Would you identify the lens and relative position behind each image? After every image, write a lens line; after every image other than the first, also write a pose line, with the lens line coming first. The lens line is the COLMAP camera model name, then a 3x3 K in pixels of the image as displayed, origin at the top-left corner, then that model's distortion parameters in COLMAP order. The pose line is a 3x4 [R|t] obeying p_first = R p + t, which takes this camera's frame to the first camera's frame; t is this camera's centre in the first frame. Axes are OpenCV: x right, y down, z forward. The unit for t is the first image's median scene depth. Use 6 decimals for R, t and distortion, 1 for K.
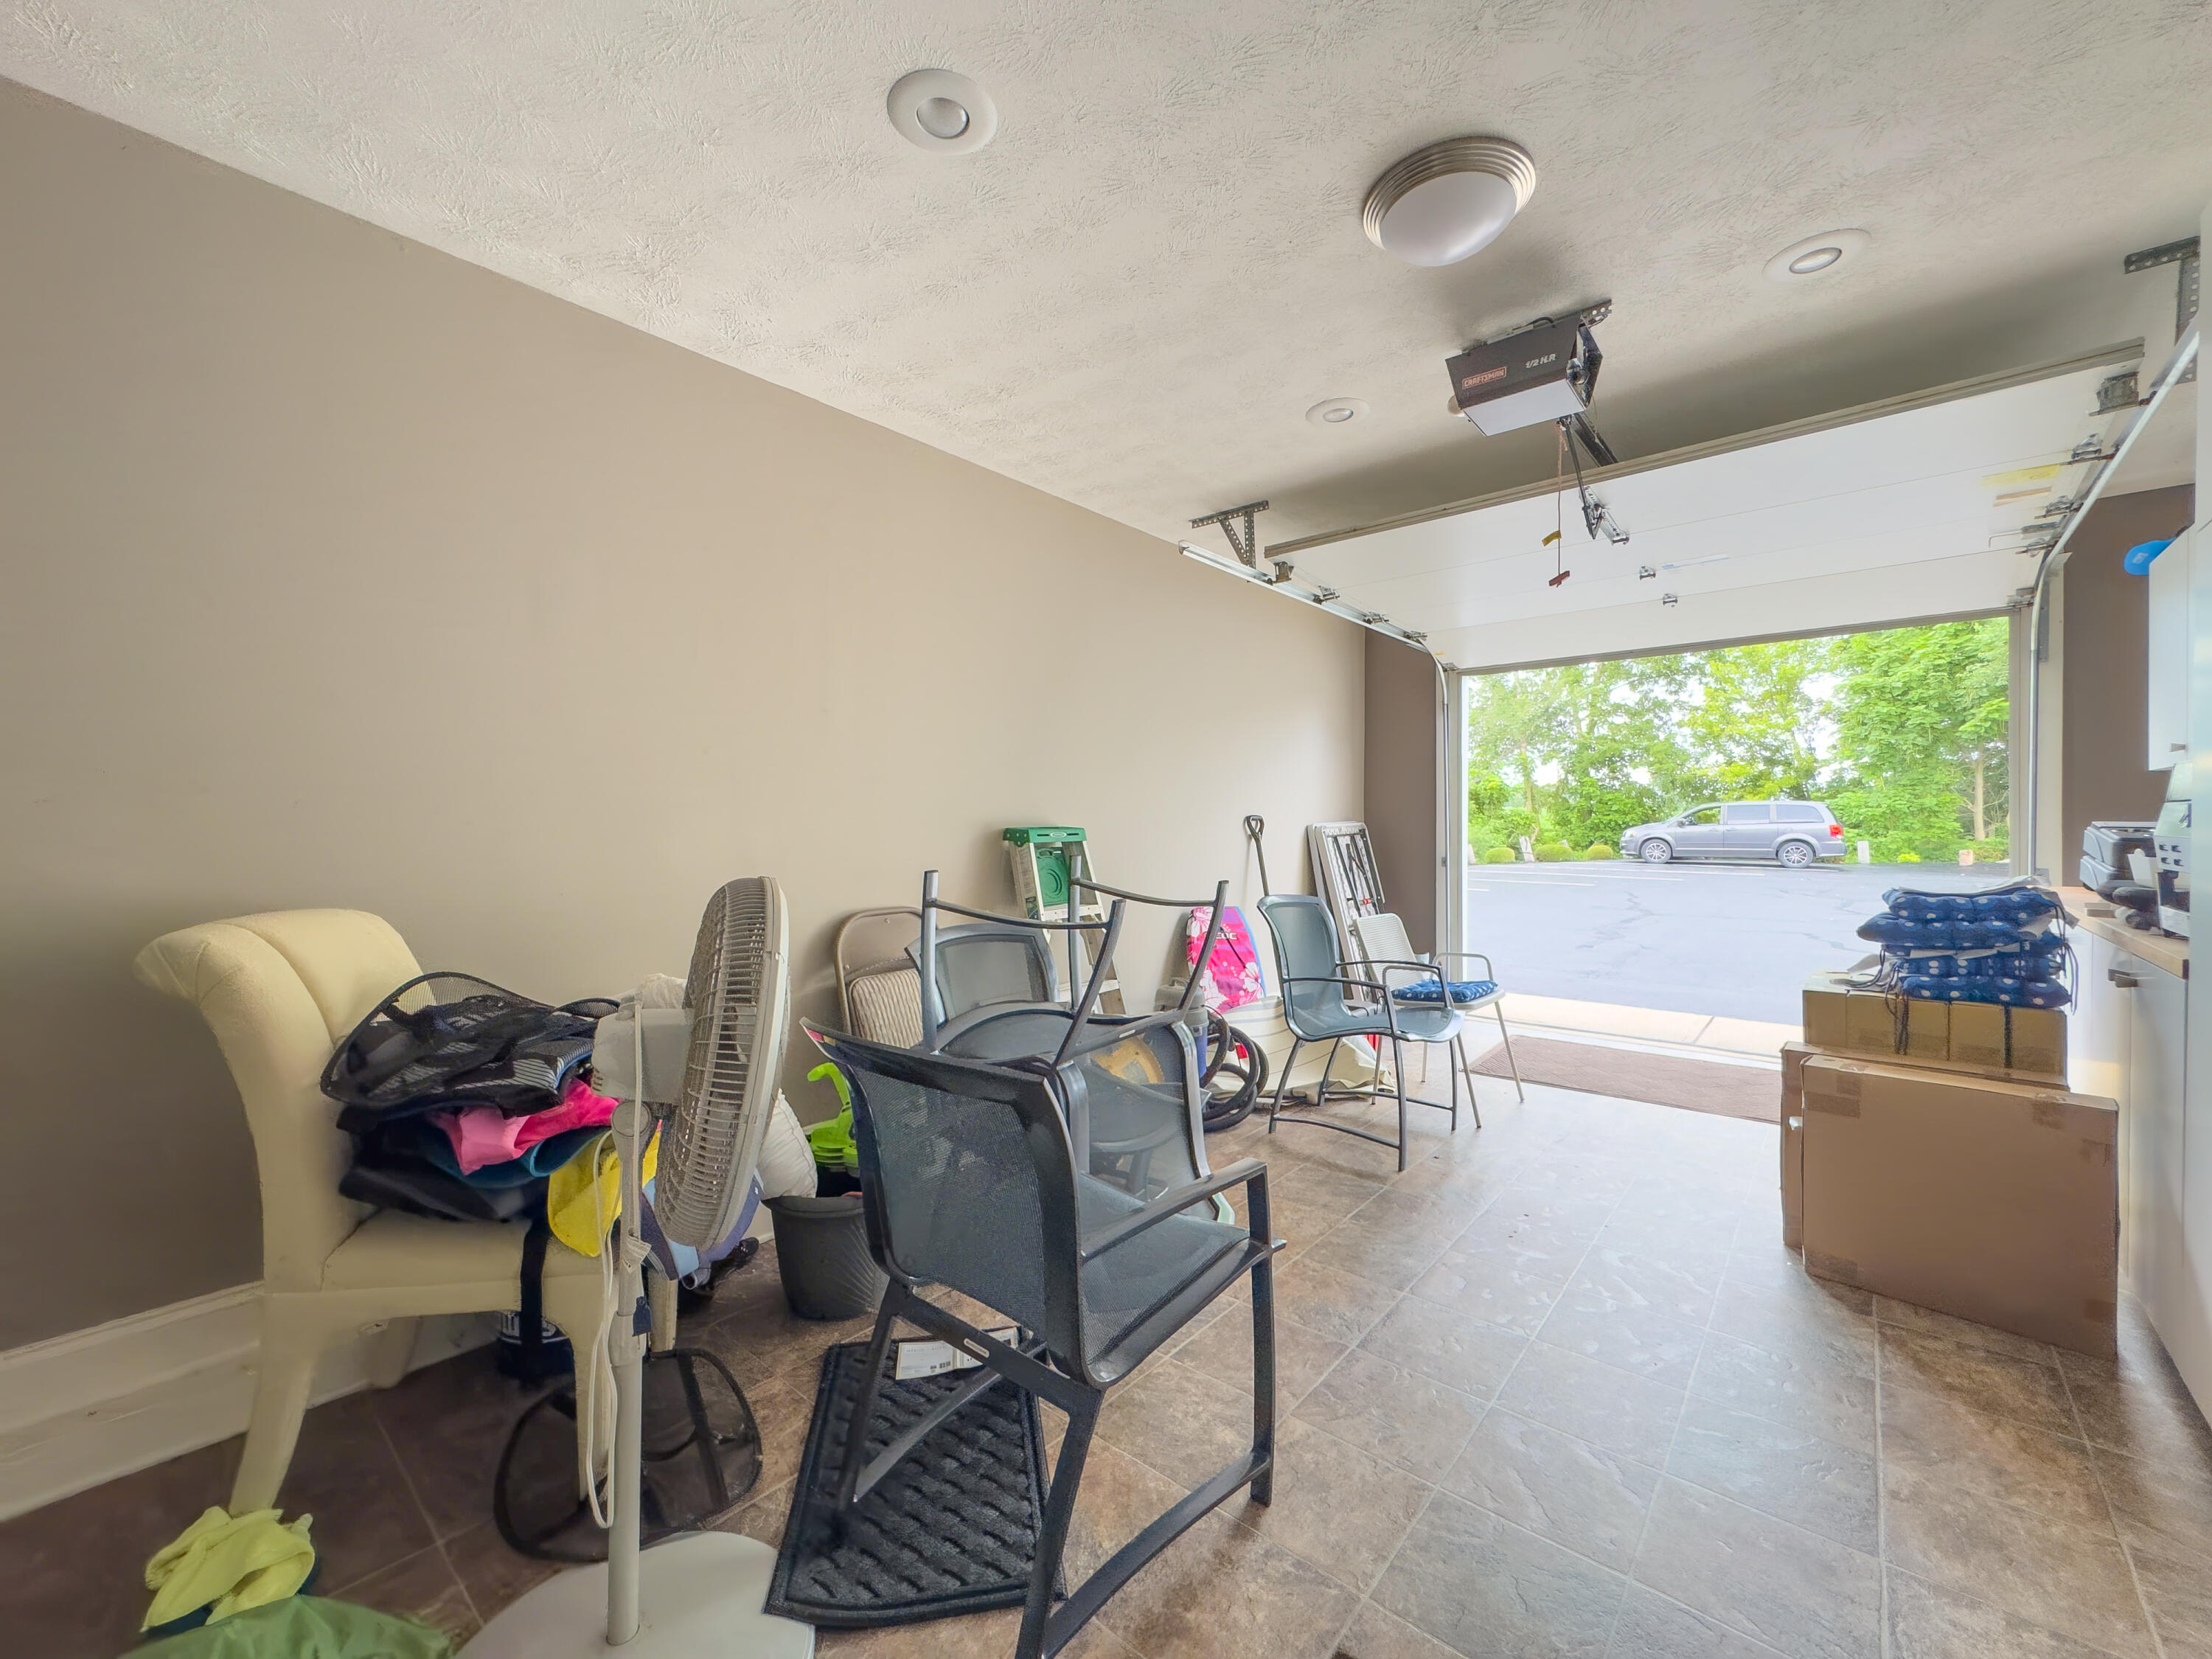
lens RADIAL K [[886.6, 0, 1102.7], [0, 886.6, 824.8], [0, 0, 1]] dist [-0.005415, 0.000830]
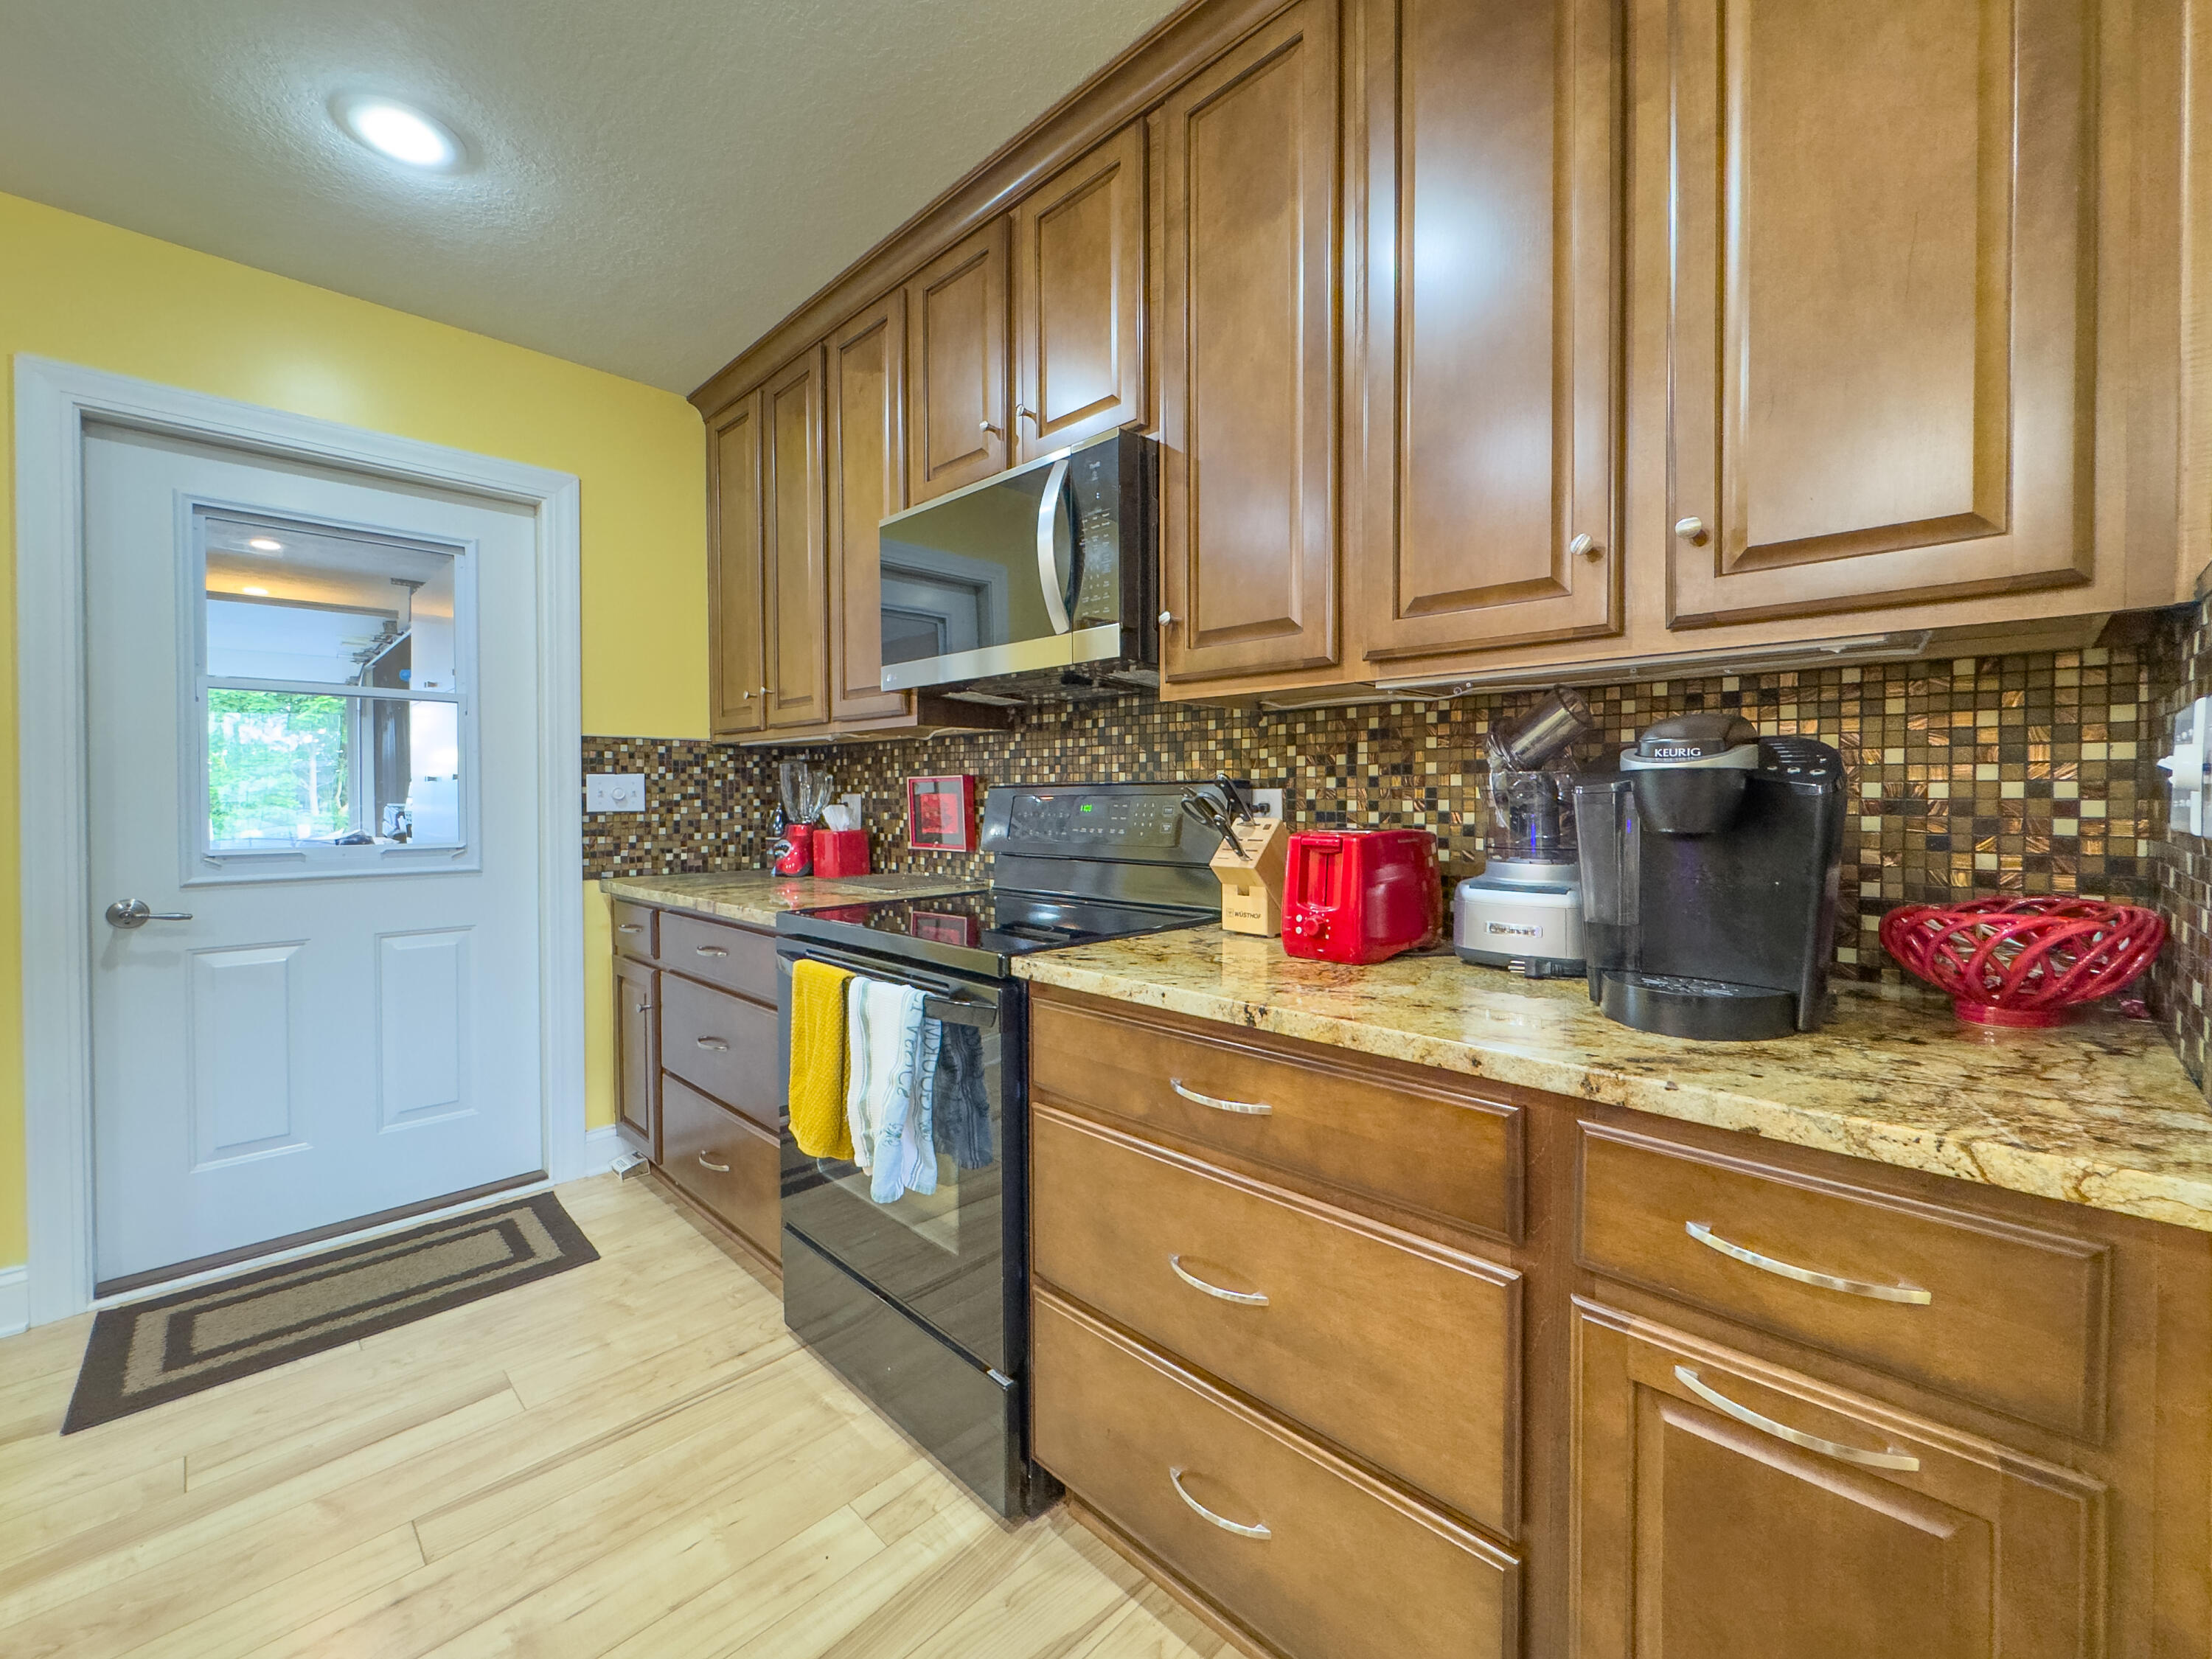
lens RADIAL K [[886.6, 0, 1103.4], [0, 886.6, 804.5], [0, 0, 1]] dist [-0.005415, 0.000830]
pose [[0.053137, -0.009757, 0.998540, -0.829634], [0.005503, 0.999940, 0.009478, -0.012030], [-0.998572, 0.004991, 0.053187, -0.763184]]
